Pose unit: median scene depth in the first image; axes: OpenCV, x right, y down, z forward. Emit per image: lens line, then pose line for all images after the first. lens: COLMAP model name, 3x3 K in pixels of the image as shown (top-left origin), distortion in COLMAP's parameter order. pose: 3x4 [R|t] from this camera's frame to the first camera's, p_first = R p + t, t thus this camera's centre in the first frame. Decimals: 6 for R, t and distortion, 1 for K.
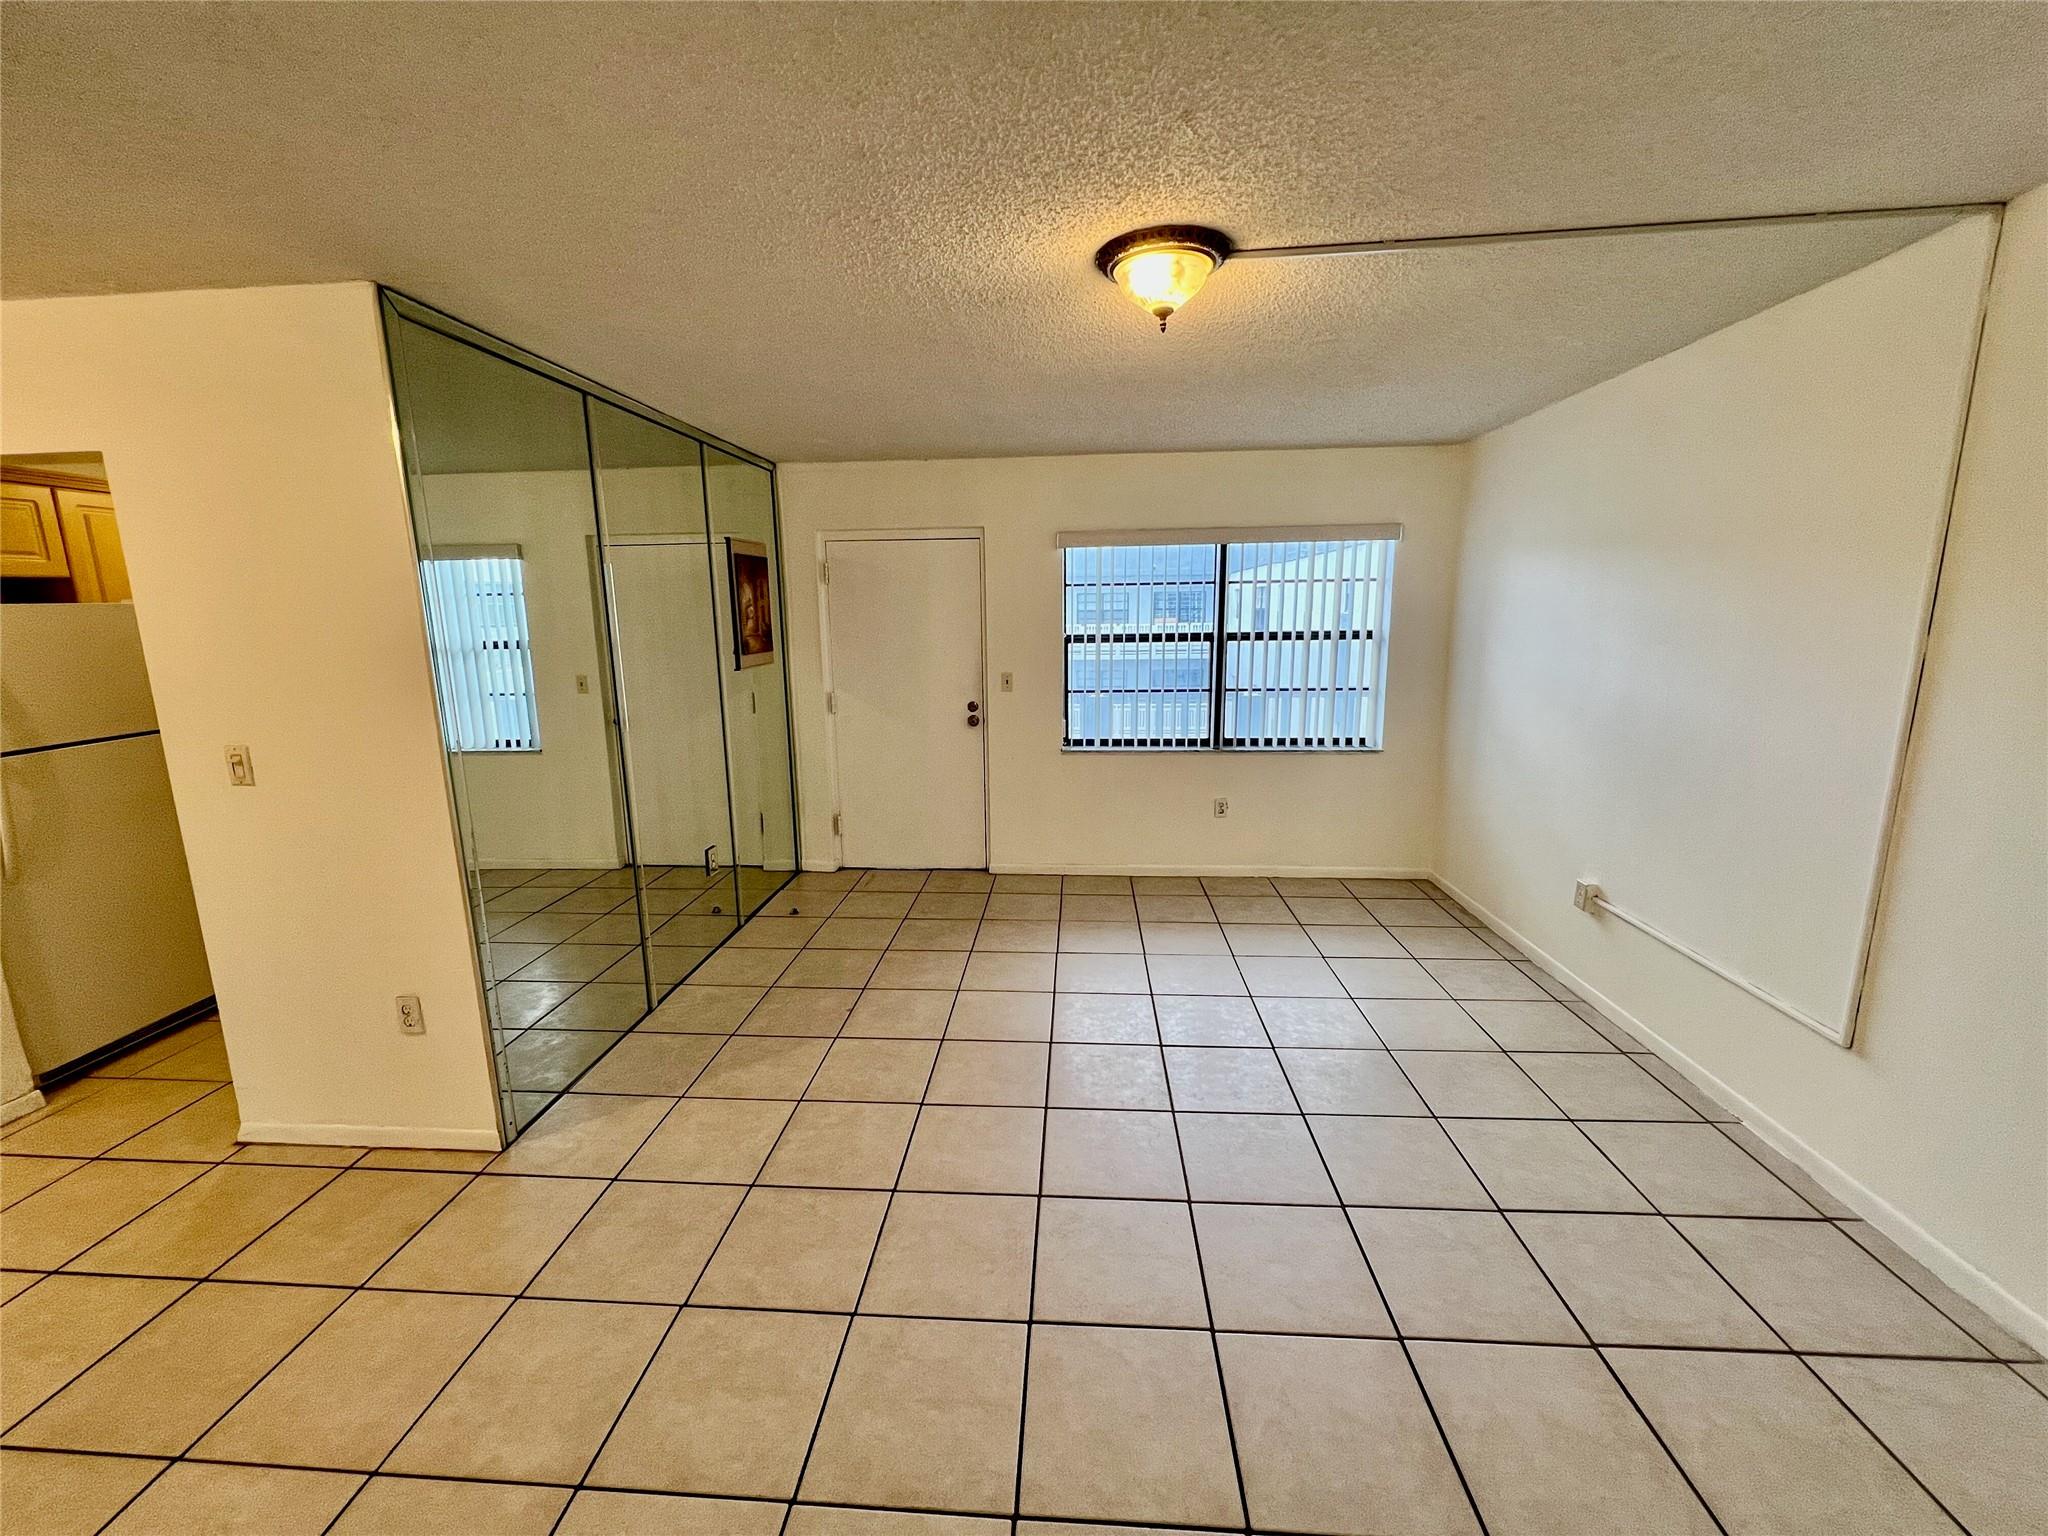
lens RADIAL K [[821.1, 0, 1019.6], [0, 821.1, 761.2], [0, 0, 1]] dist [-0.002413, 0.000290]
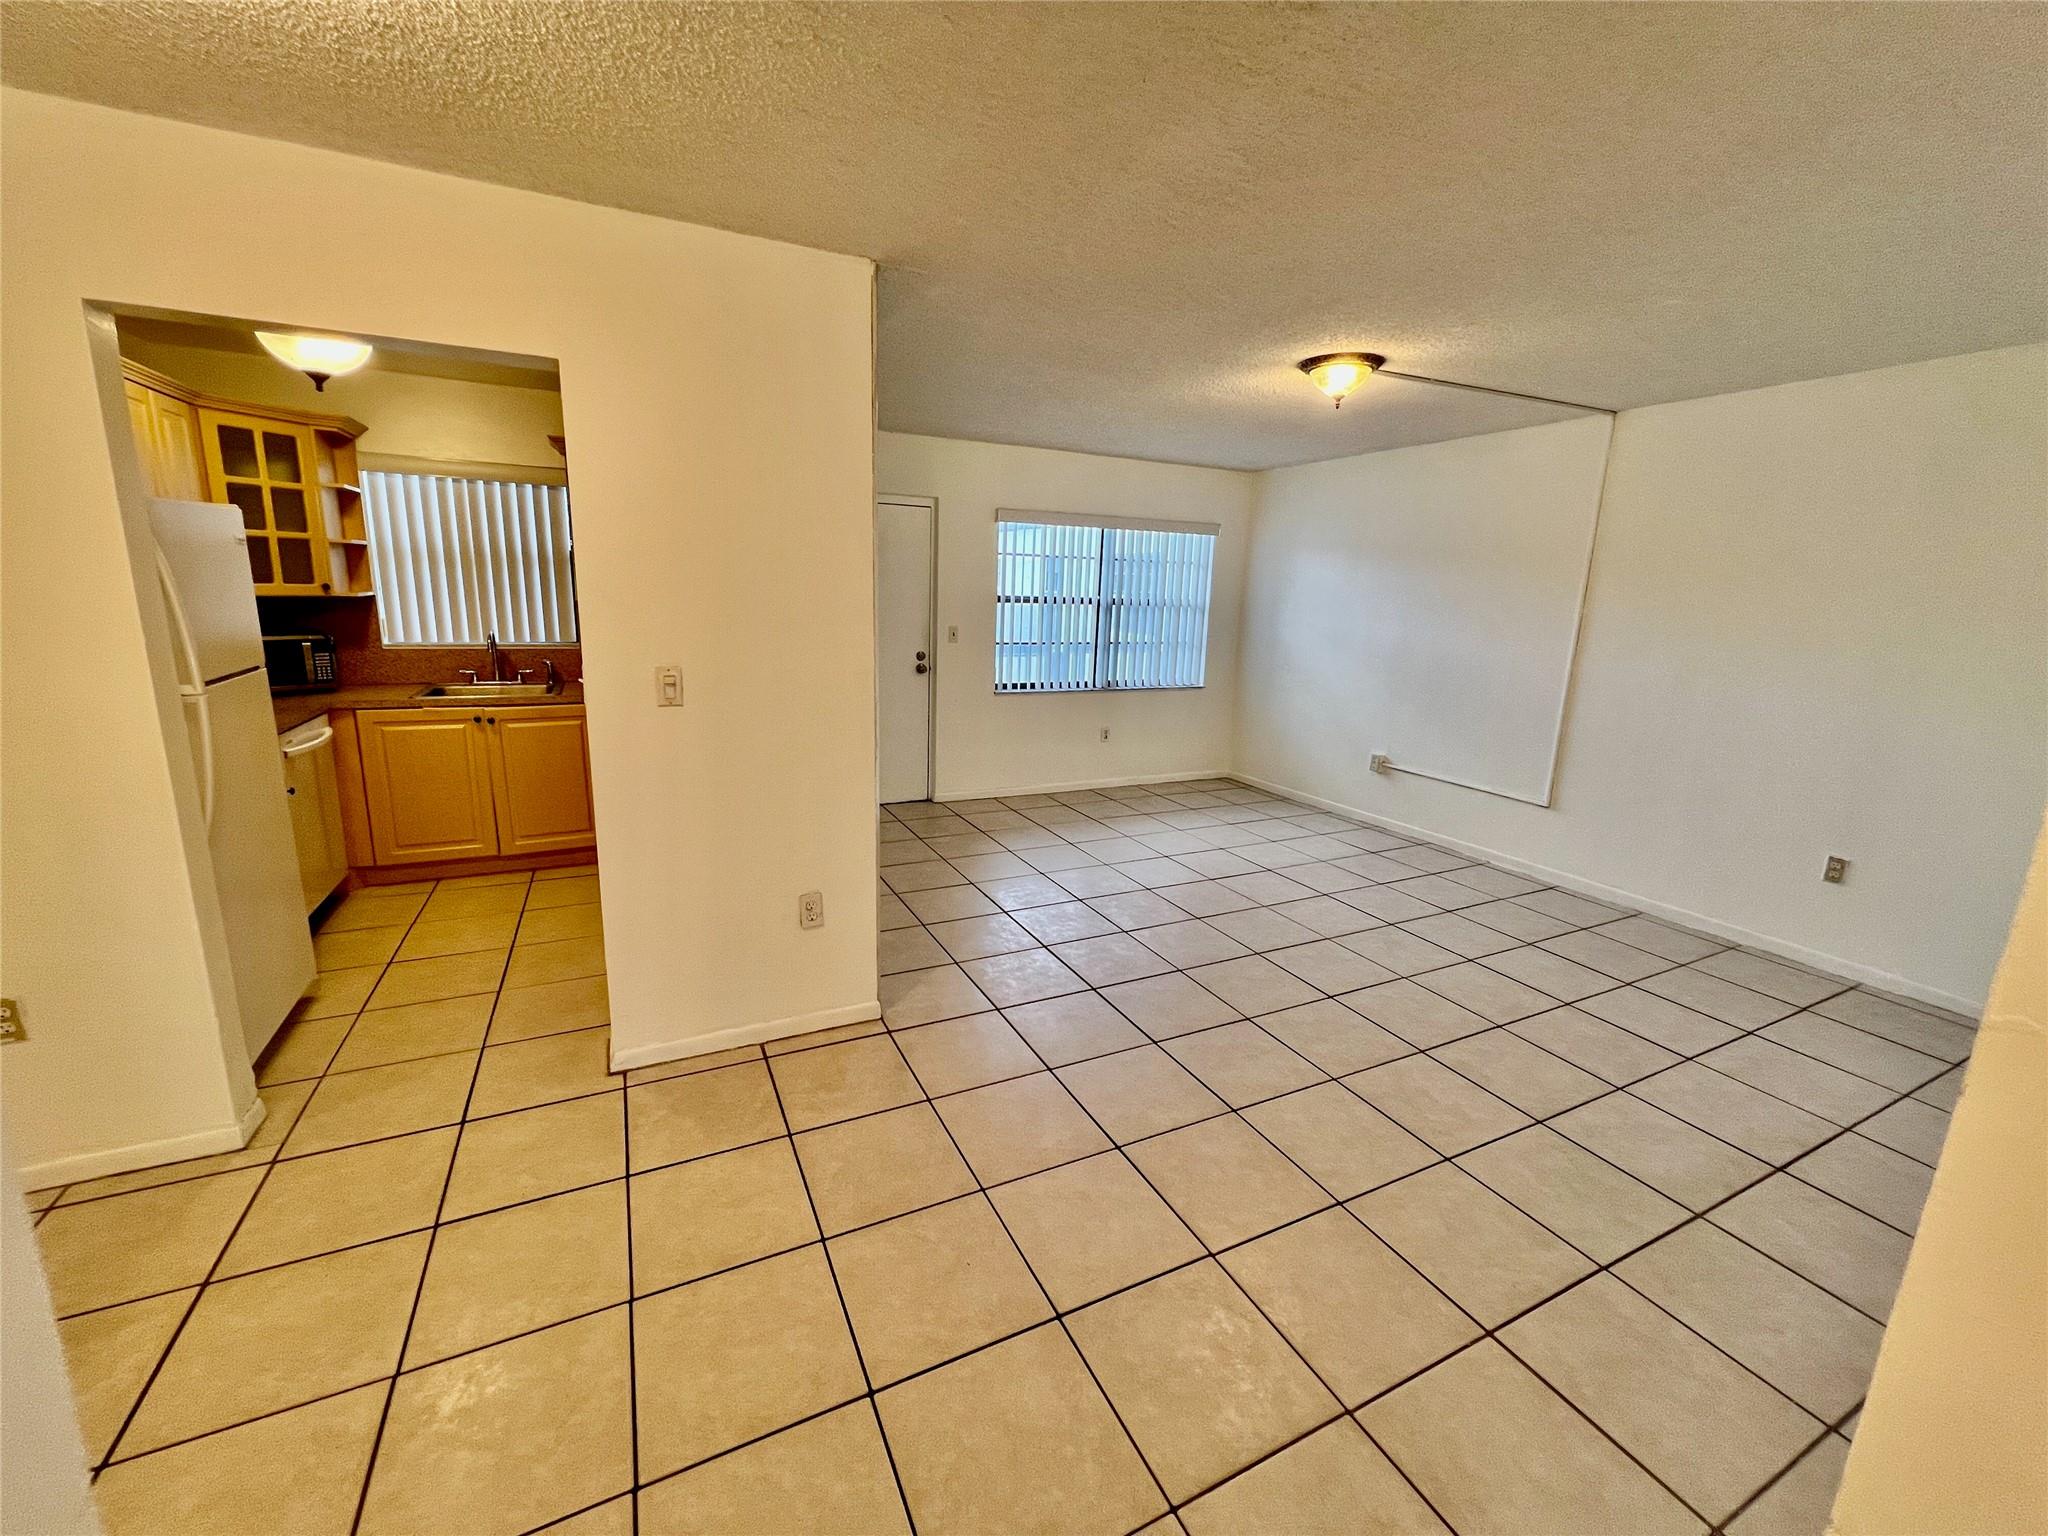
lens RADIAL K [[821.1, 0, 1019.6], [0, 821.1, 761.2], [0, 0, 1]] dist [-0.002413, 0.000290]
pose [[0.864556, -0.064054, 0.498438, -0.561813], [0.048392, 0.997846, 0.044295, 0.037979], [-0.500201, -0.014175, 0.865793, -0.057708]]
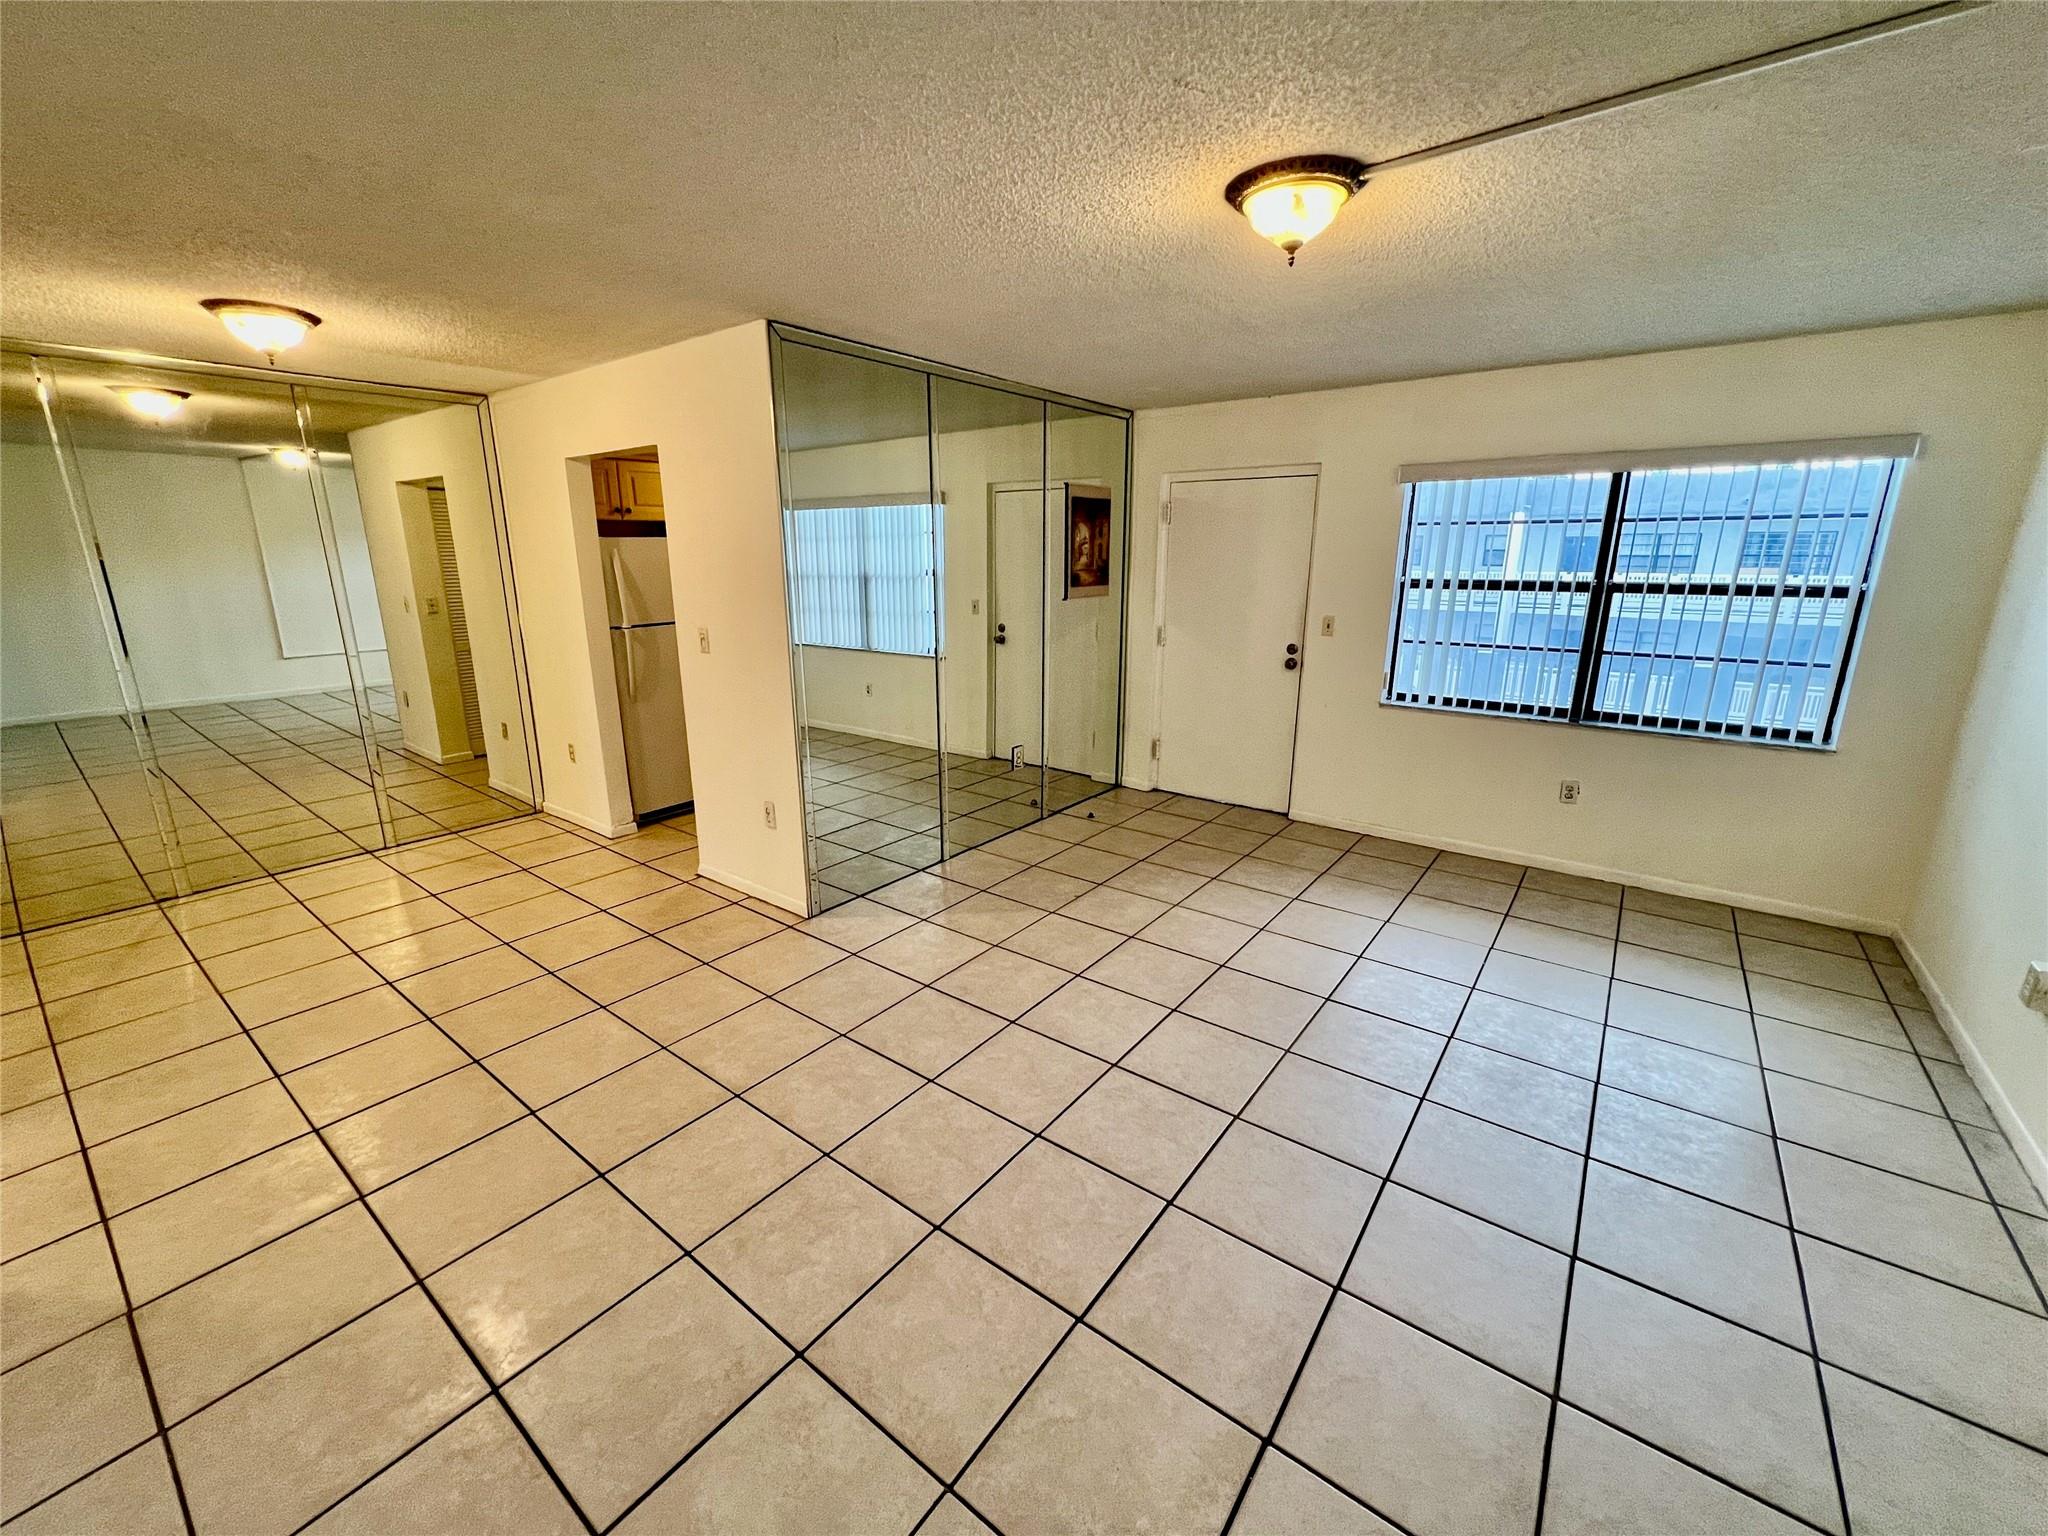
lens RADIAL K [[821.1, 0, 1019.6], [0, 821.1, 761.2], [0, 0, 1]] dist [-0.002413, 0.000290]
pose [[0.836220, 0.148431, -0.527924, 0.230245], [-0.111534, 0.988586, 0.101283, 0.003649], [0.536932, -0.025814, 0.843230, -0.014706]]
